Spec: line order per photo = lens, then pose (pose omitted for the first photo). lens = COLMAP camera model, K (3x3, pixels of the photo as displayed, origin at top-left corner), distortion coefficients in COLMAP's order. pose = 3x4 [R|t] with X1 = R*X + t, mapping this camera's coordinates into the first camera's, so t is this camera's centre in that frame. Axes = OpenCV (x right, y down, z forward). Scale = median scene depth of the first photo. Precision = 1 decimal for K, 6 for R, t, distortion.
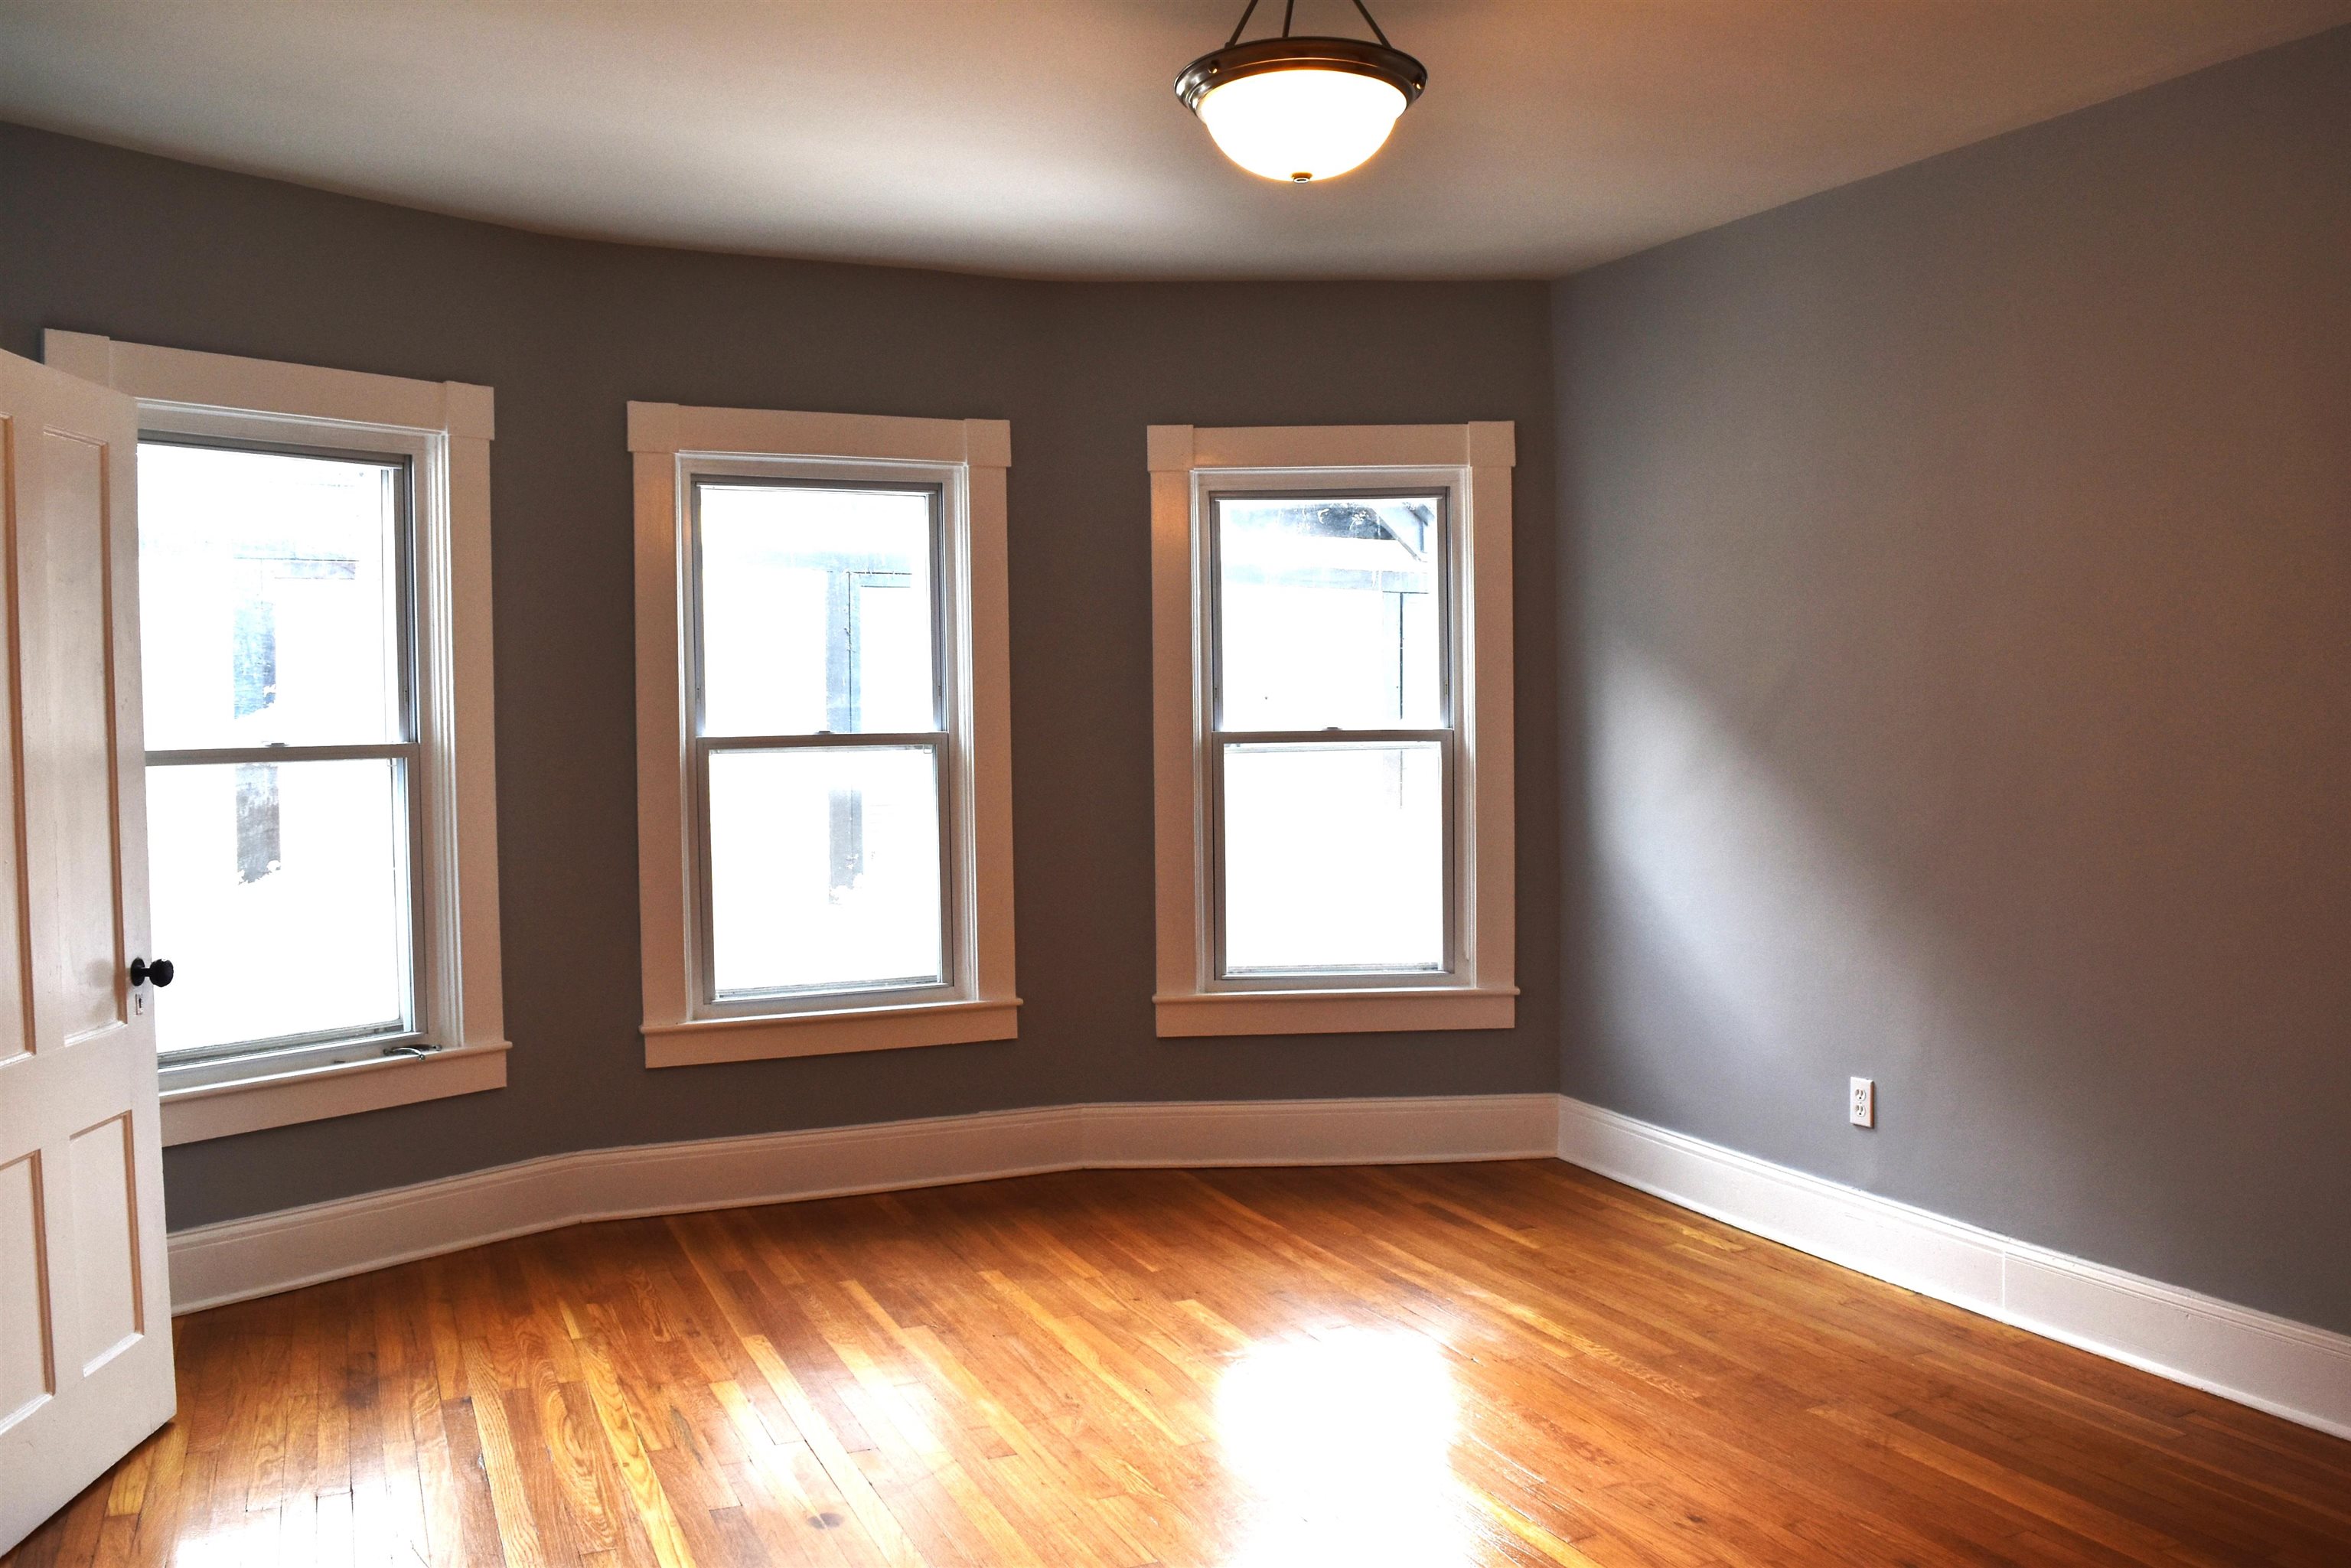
lens RADIAL K [[1850.1, 0, 1188.6], [0, 1850.1, 782.9], [0, 0, 1]] dist [-0.096505, 0.014061]
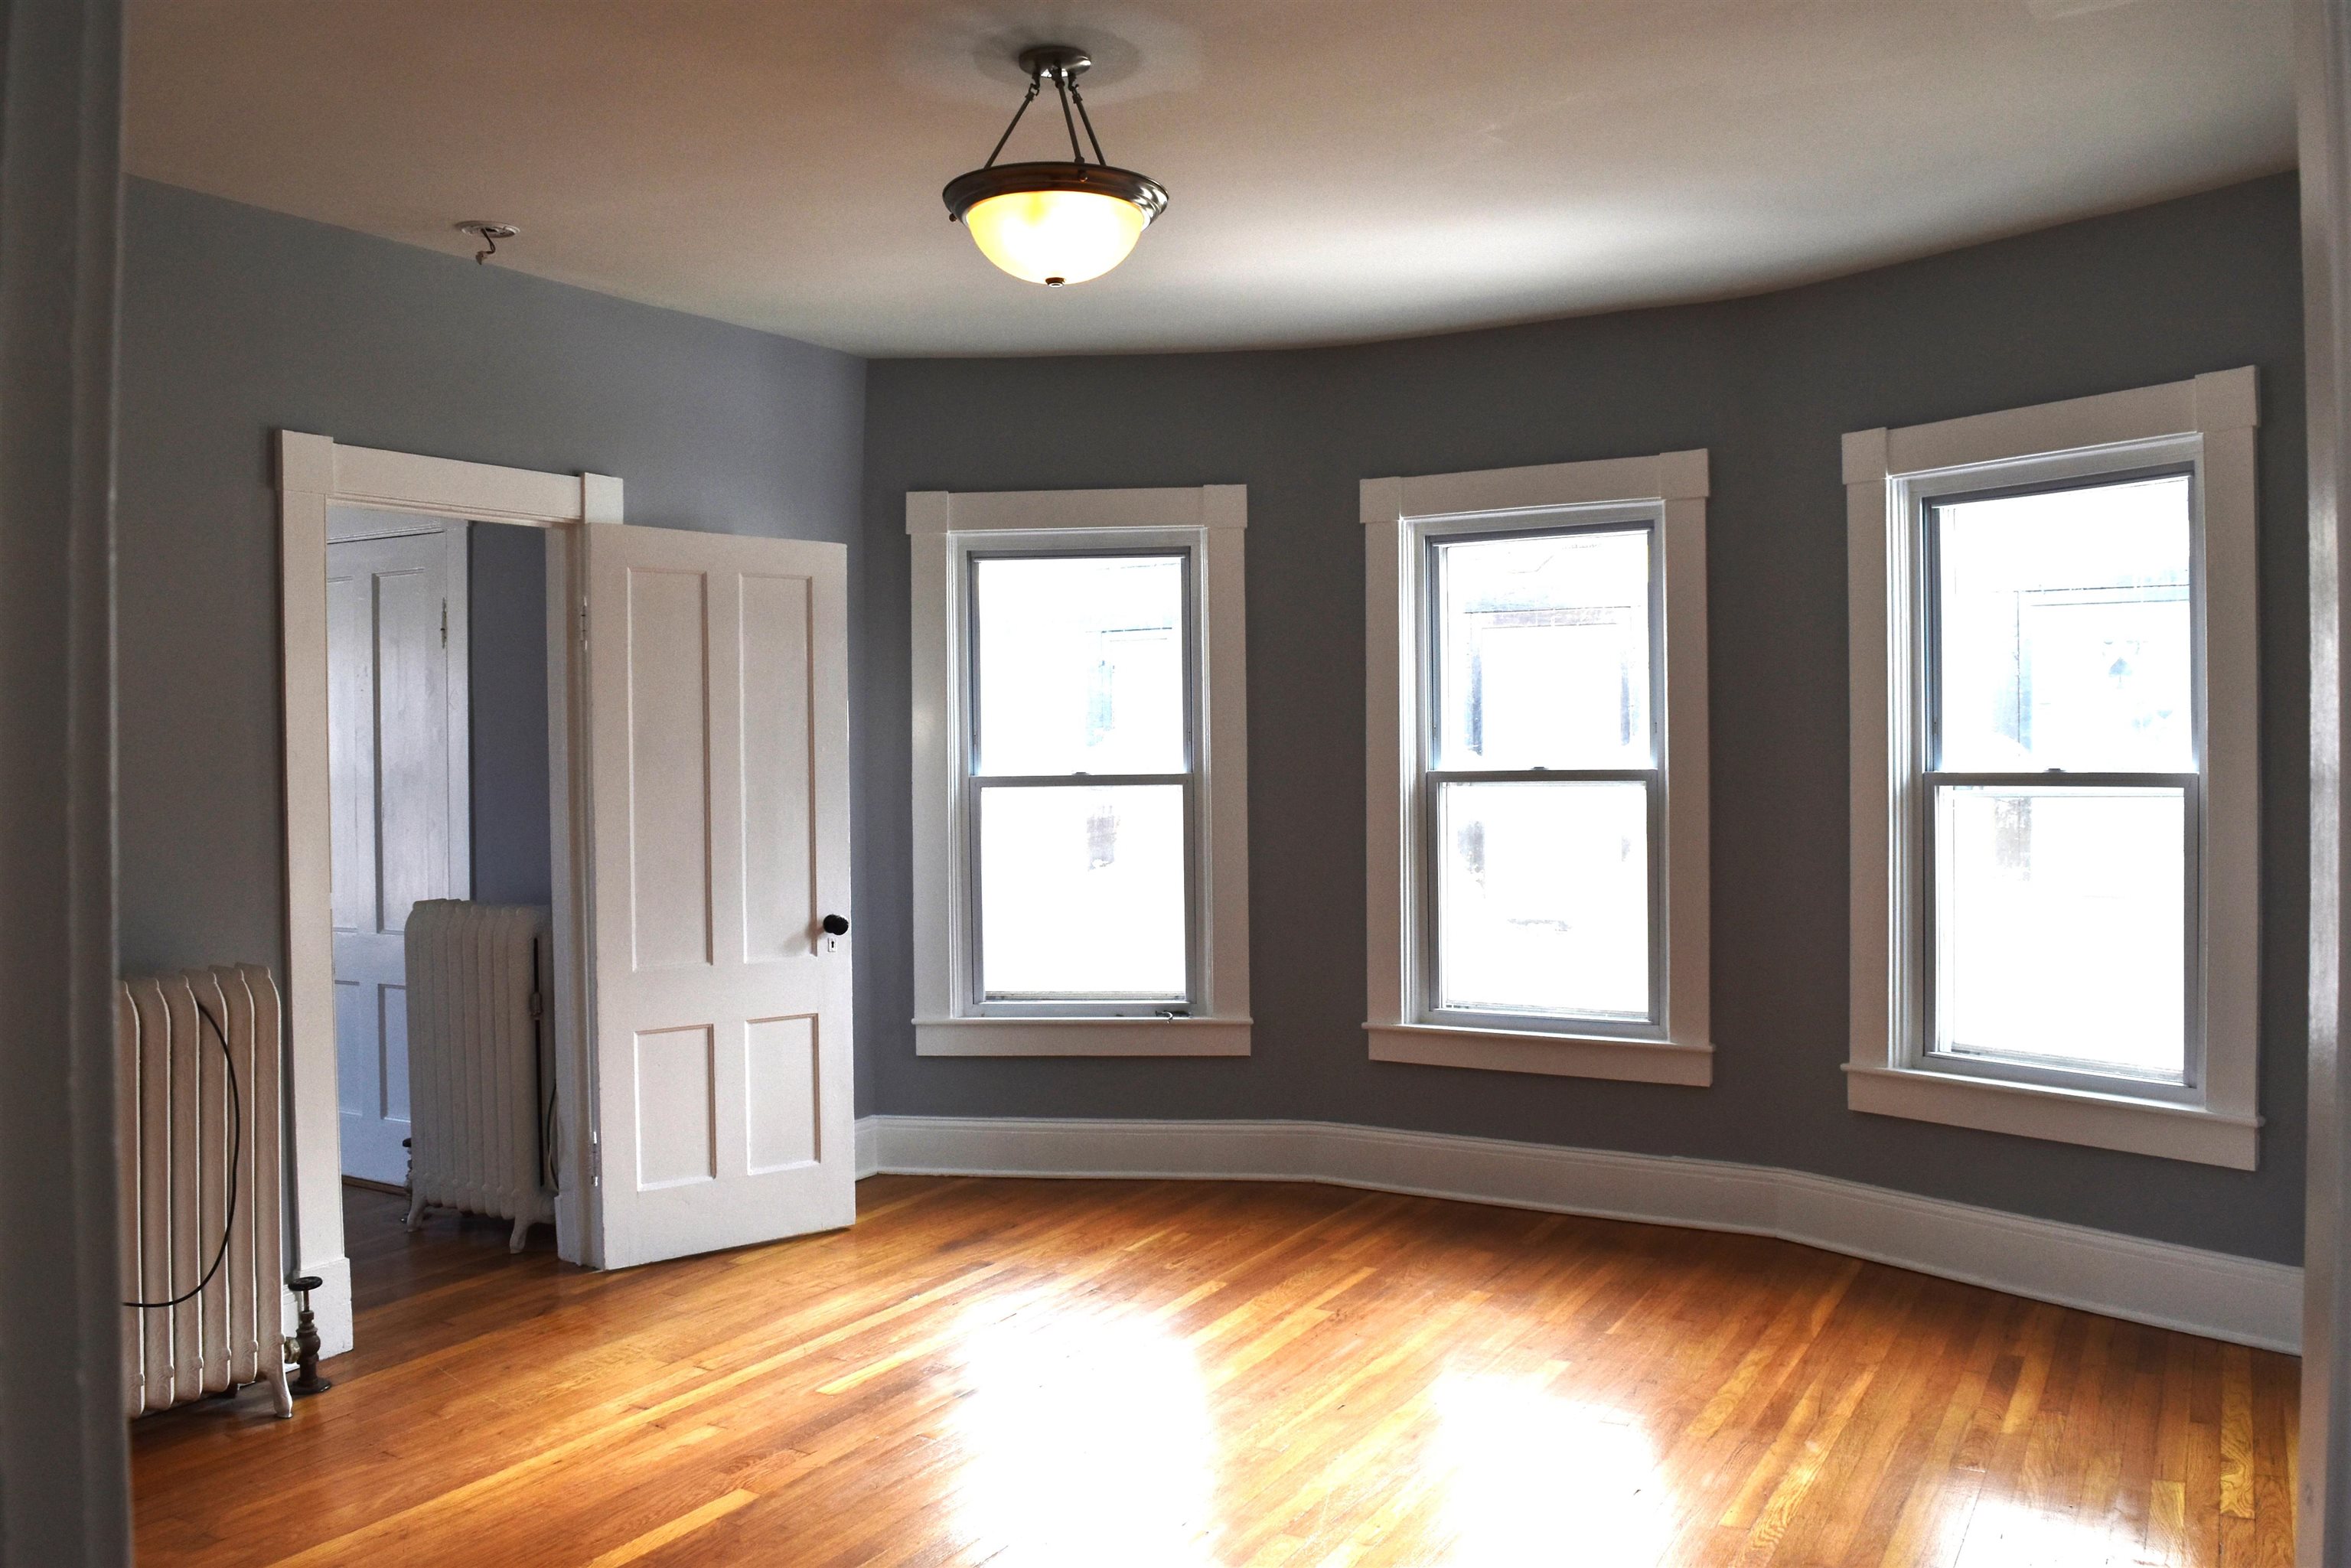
lens RADIAL K [[1850.1, 0, 1187.5], [0, 1850.1, 788.4], [0, 0, 1]] dist [-0.096505, 0.014061]
pose [[0.560748, 0.019046, -0.827768, 0.641951], [-0.027584, 0.999610, 0.004314, -0.017045], [0.827527, 0.020415, 0.561055, 0.276445]]
